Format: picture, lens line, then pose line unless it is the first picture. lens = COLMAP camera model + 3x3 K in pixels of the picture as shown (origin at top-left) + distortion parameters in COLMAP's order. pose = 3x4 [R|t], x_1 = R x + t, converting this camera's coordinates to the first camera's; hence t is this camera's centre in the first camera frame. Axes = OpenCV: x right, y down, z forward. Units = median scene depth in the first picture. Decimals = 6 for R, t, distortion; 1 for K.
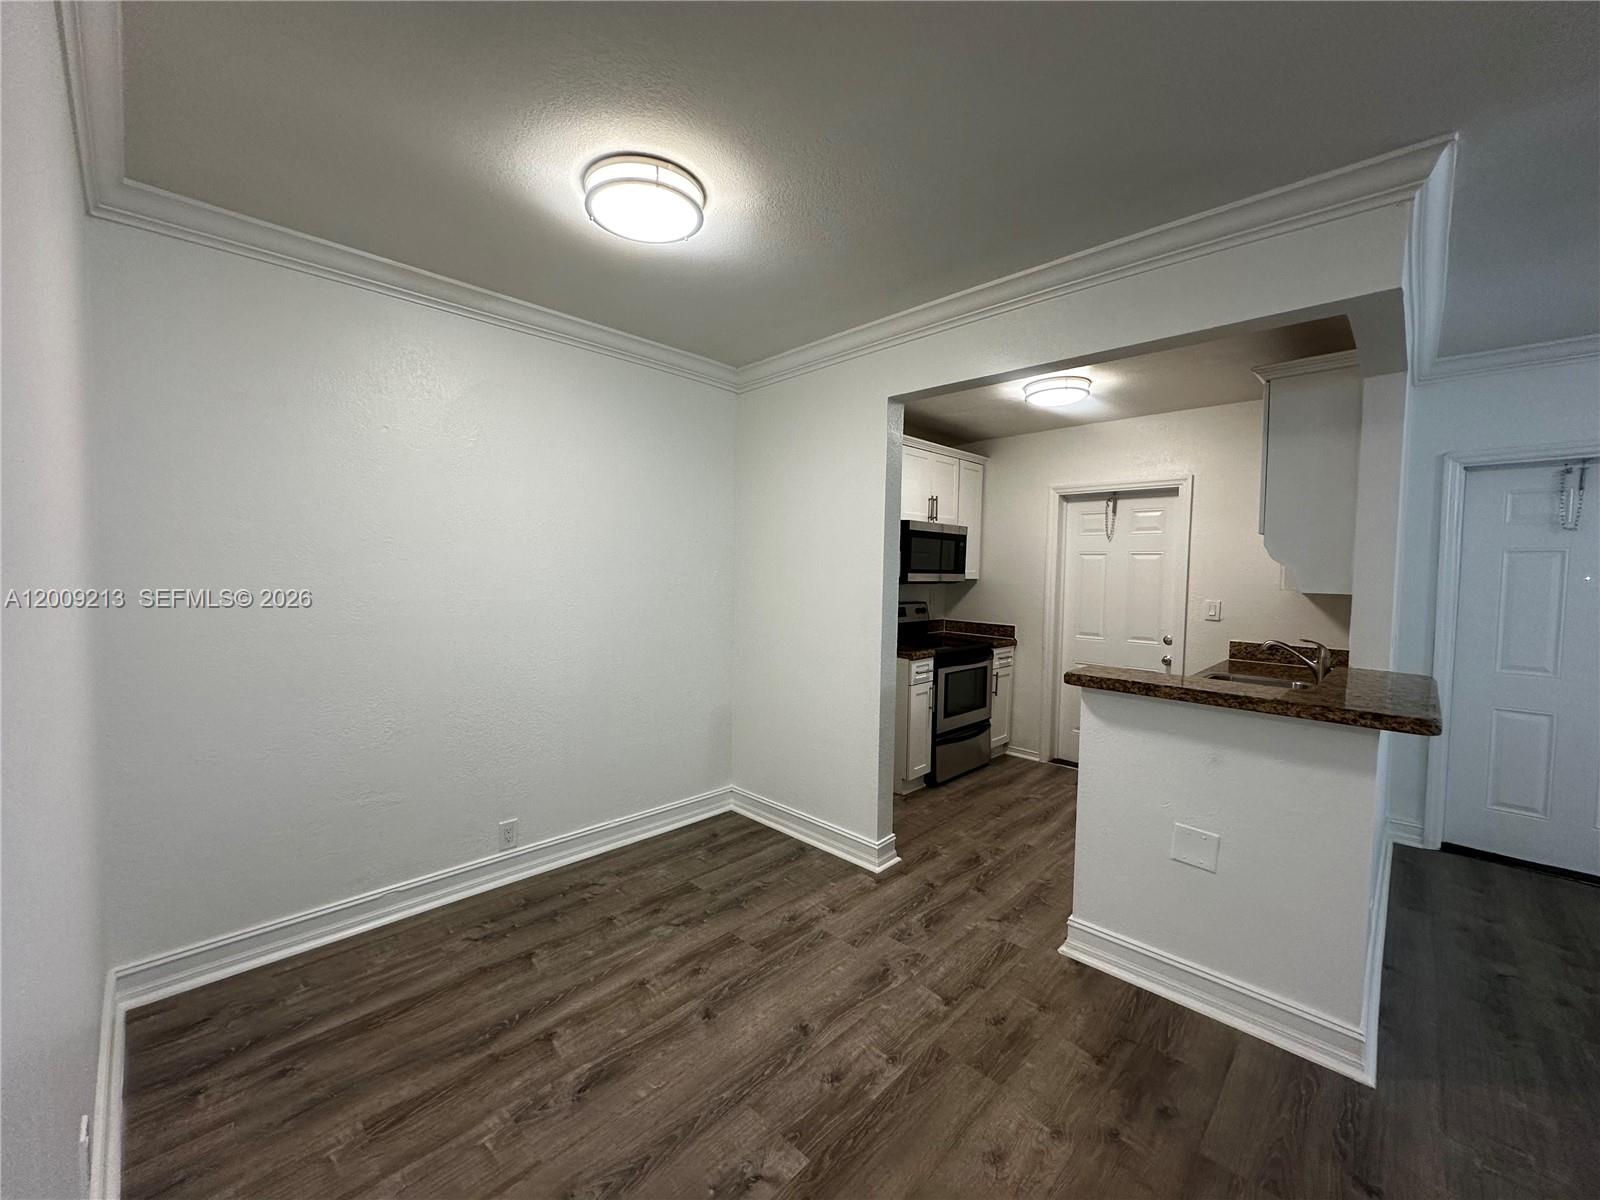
lens RADIAL K [[636.0, 0, 798.0], [0, 636.0, 599.9], [0, 0, 1]] dist [-0.002757, 0.000712]
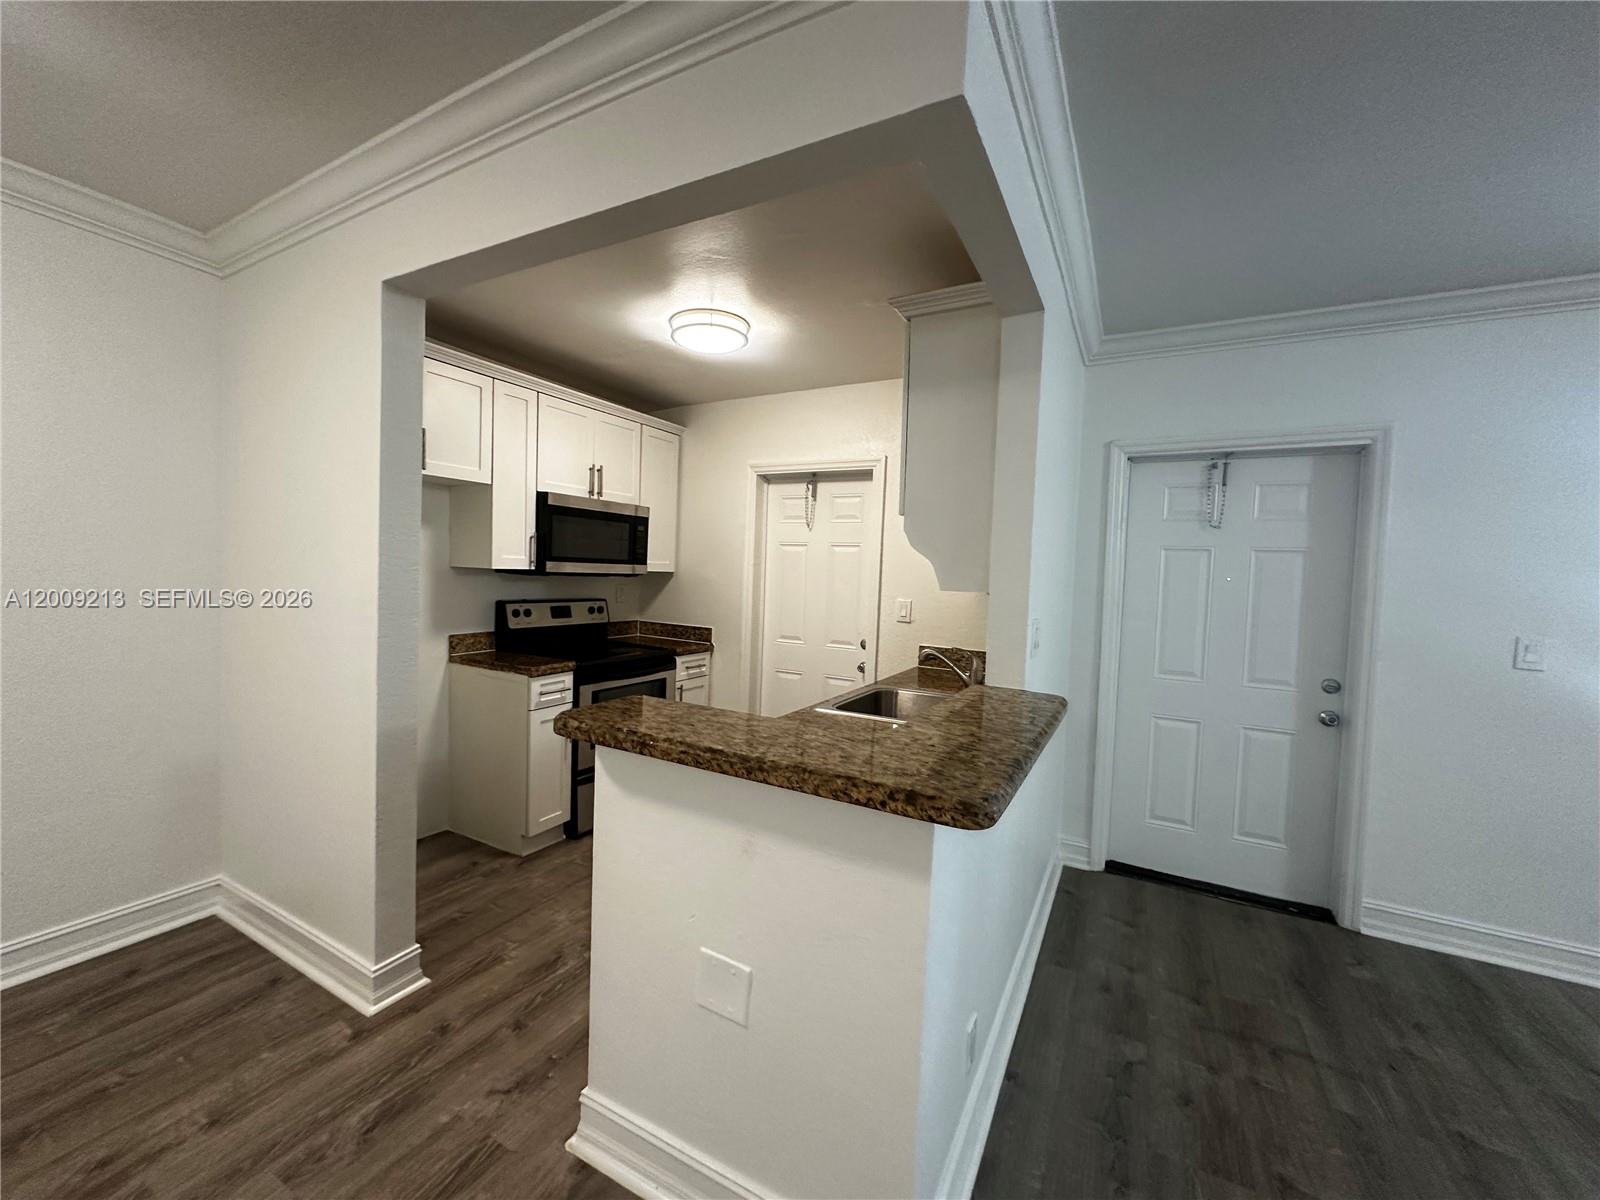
lens RADIAL K [[636.0, 0, 798.0], [0, 636.0, 599.9], [0, 0, 1]] dist [-0.002757, 0.000712]
pose [[0.962414, 0.006013, 0.271521, 0.320715], [-0.007229, 0.999968, 0.003481, -0.000623], [-0.271492, -0.005313, 0.962426, 0.226615]]
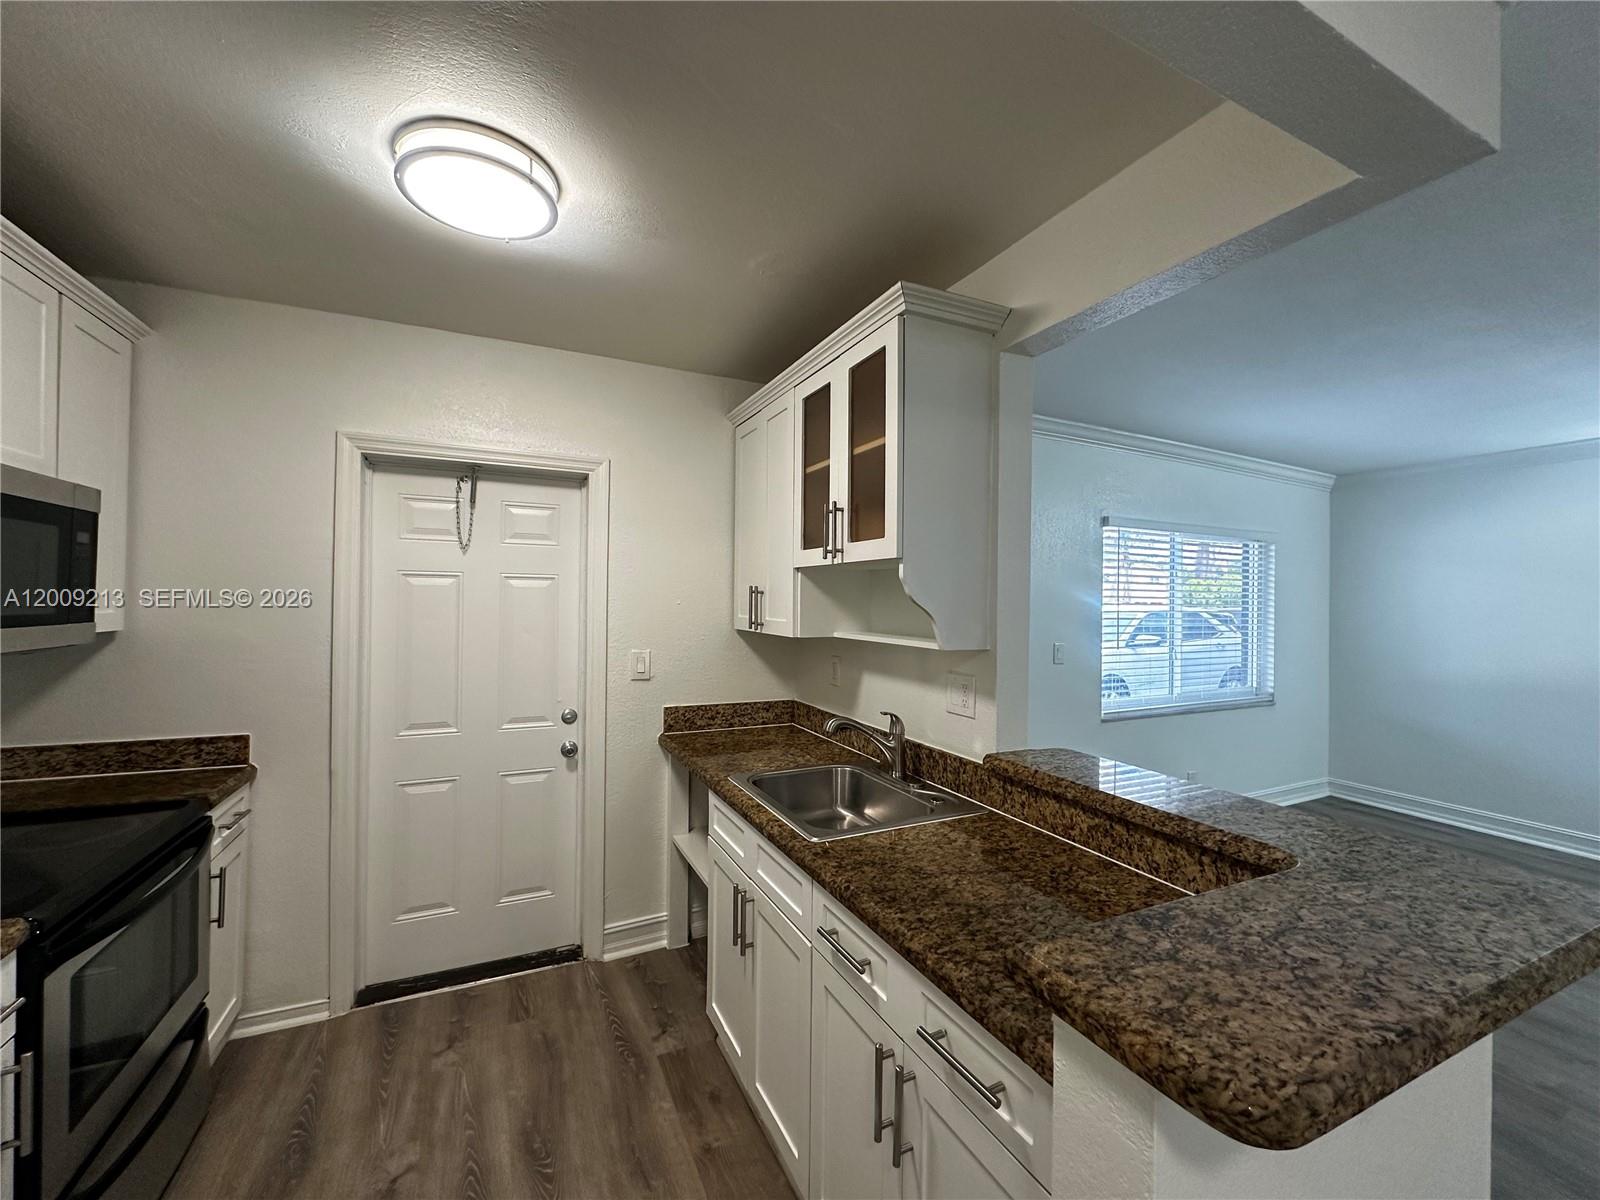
lens RADIAL K [[636.0, 0, 798.0], [0, 636.0, 599.9], [0, 0, 1]] dist [-0.002757, 0.000712]
pose [[0.351321, -0.011820, 0.936180, 0.096859], [0.038640, 0.999251, -0.001884, -0.052414], [-0.935457, 0.036836, 0.351515, 0.714281]]
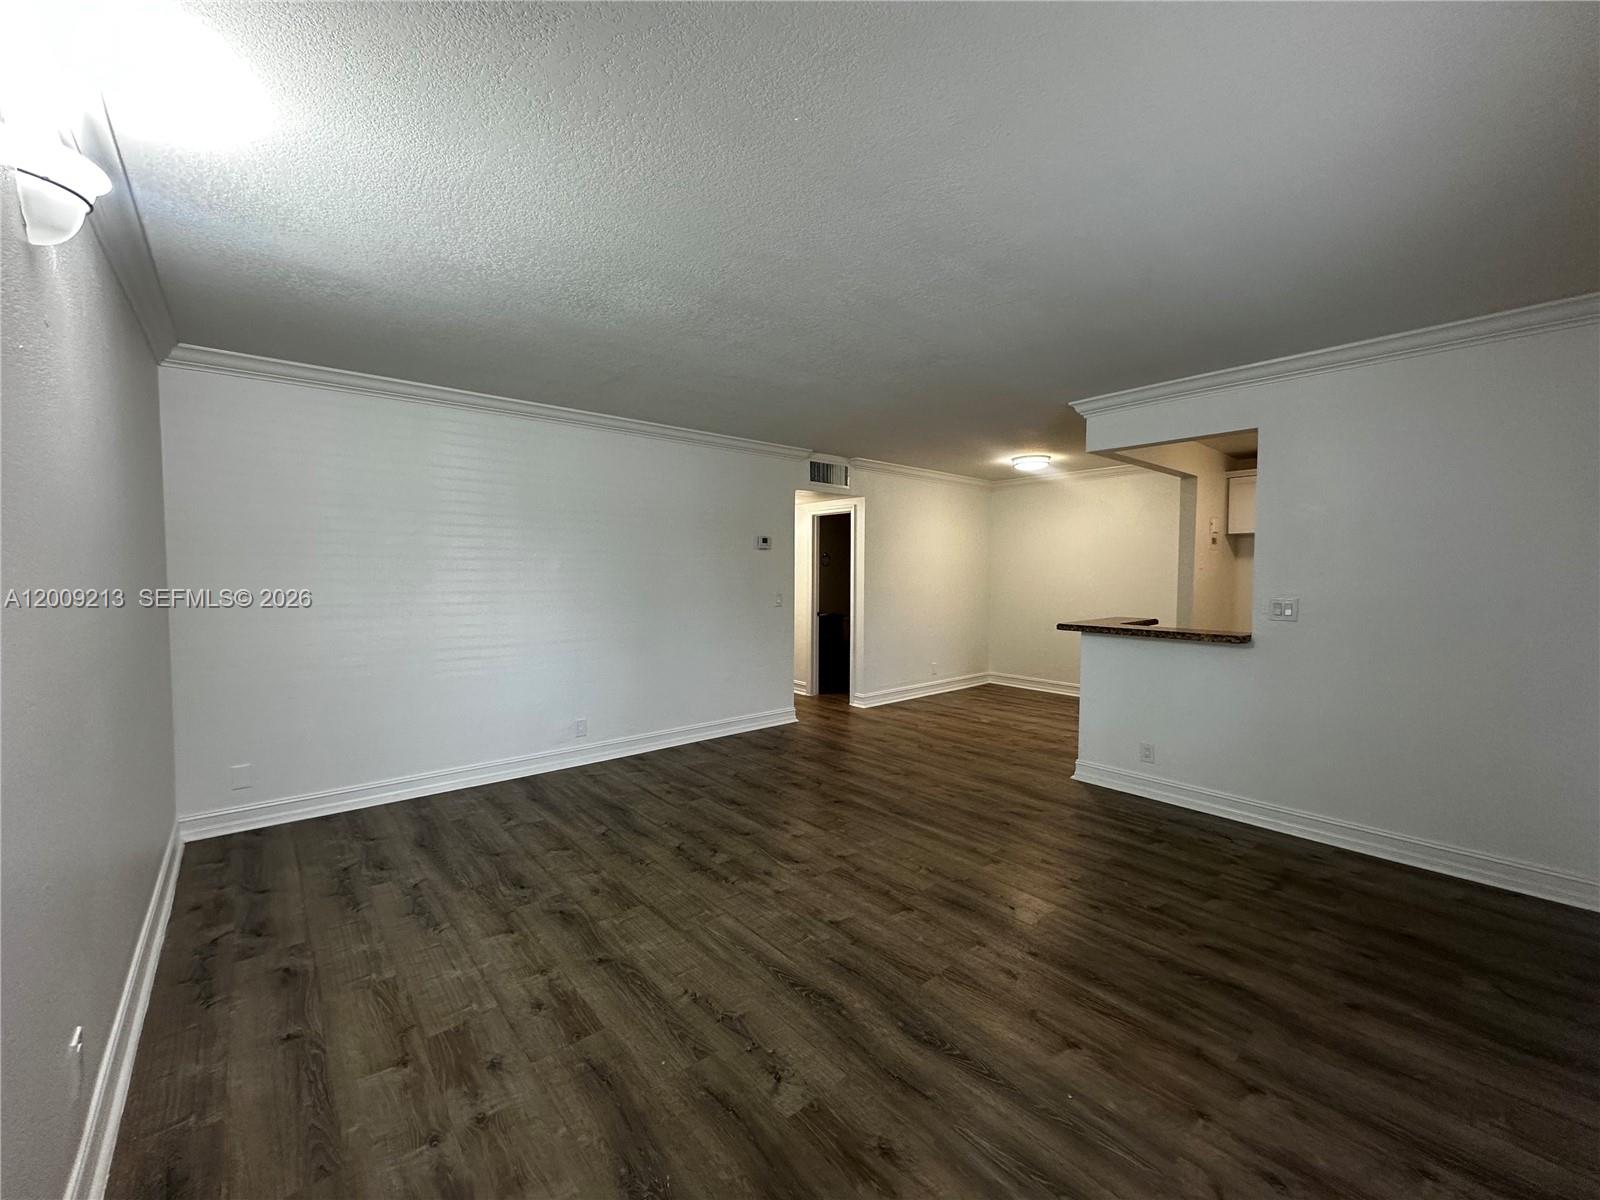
lens RADIAL K [[636.0, 0, 798.0], [0, 636.0, 599.9], [0, 0, 1]] dist [-0.002757, 0.000712]
pose [[-0.093682, 0.027223, -0.995230, 1.782857], [-0.052044, 0.998126, 0.032201, 0.029841], [0.994241, 0.054812, -0.092090, 0.075556]]
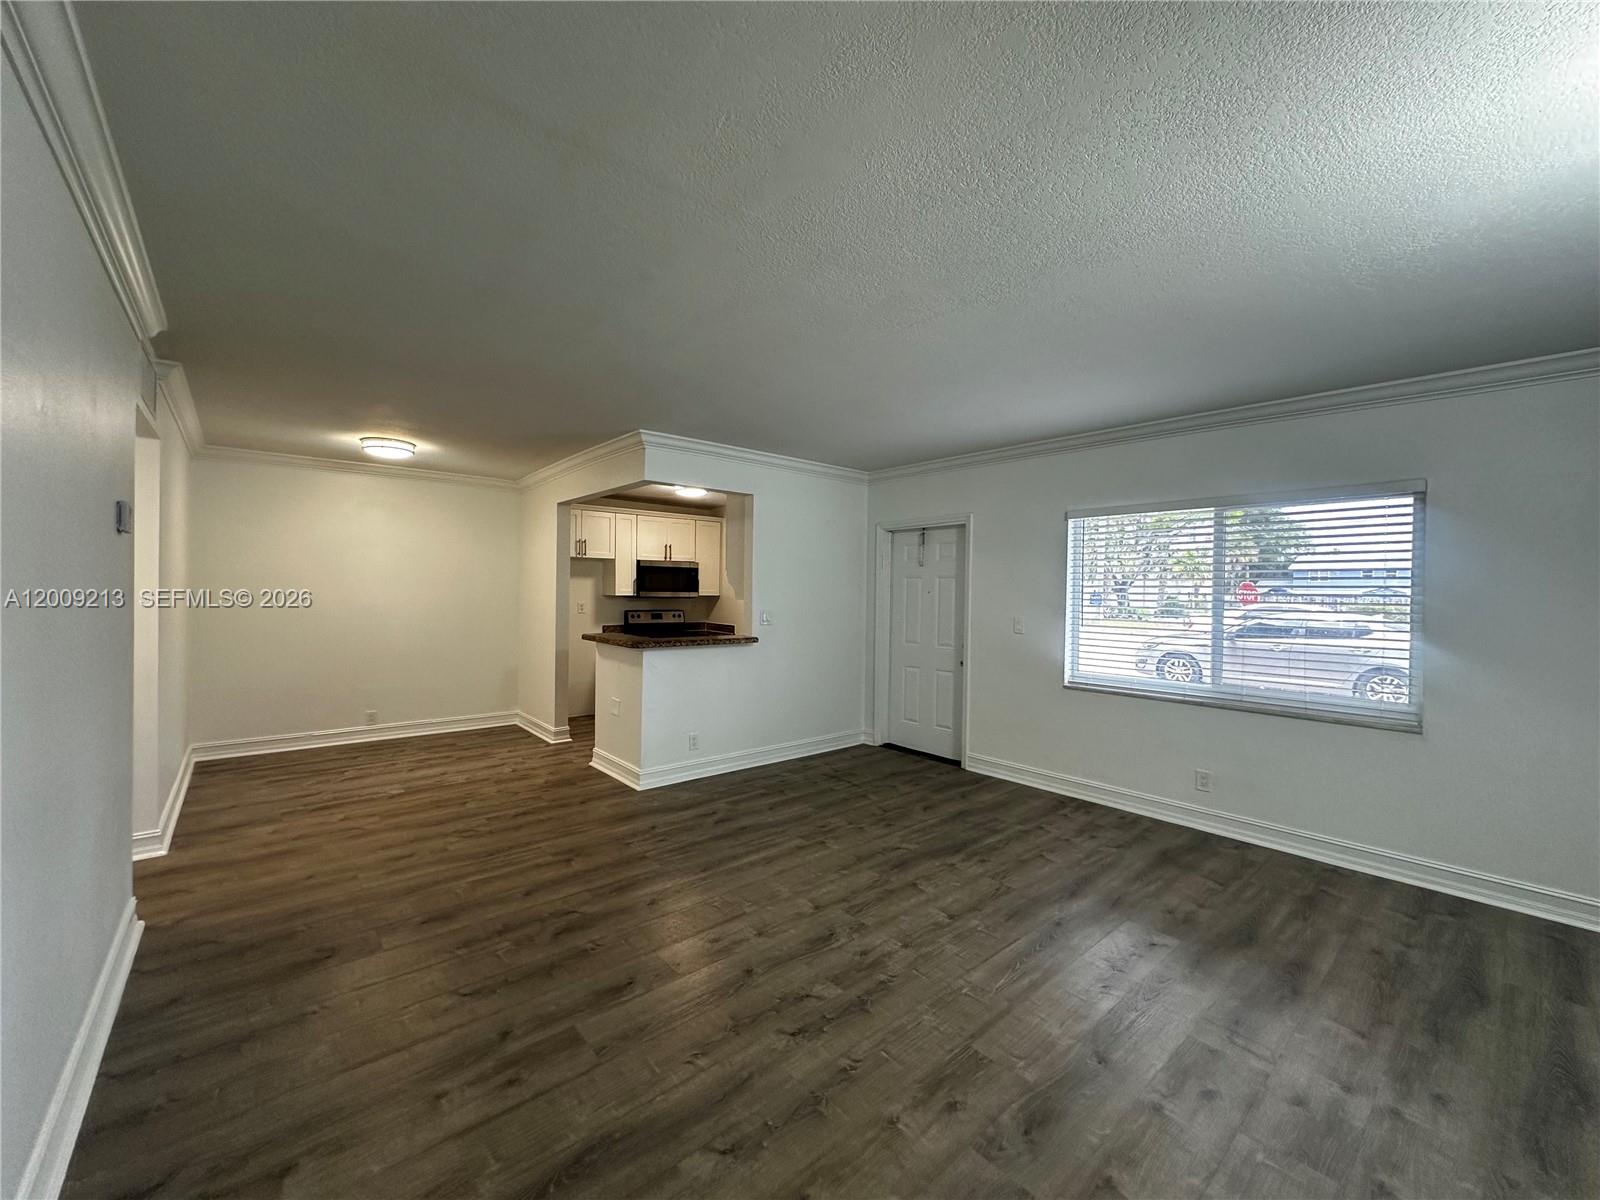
lens RADIAL K [[636.0, 0, 798.0], [0, 636.0, 599.9], [0, 0, 1]] dist [-0.002757, 0.000712]
pose [[0.995637, -0.003244, -0.093253, 0.927477], [-0.000094, 0.999360, -0.035772, 0.049527], [0.093309, 0.035625, 0.995000, -0.780080]]
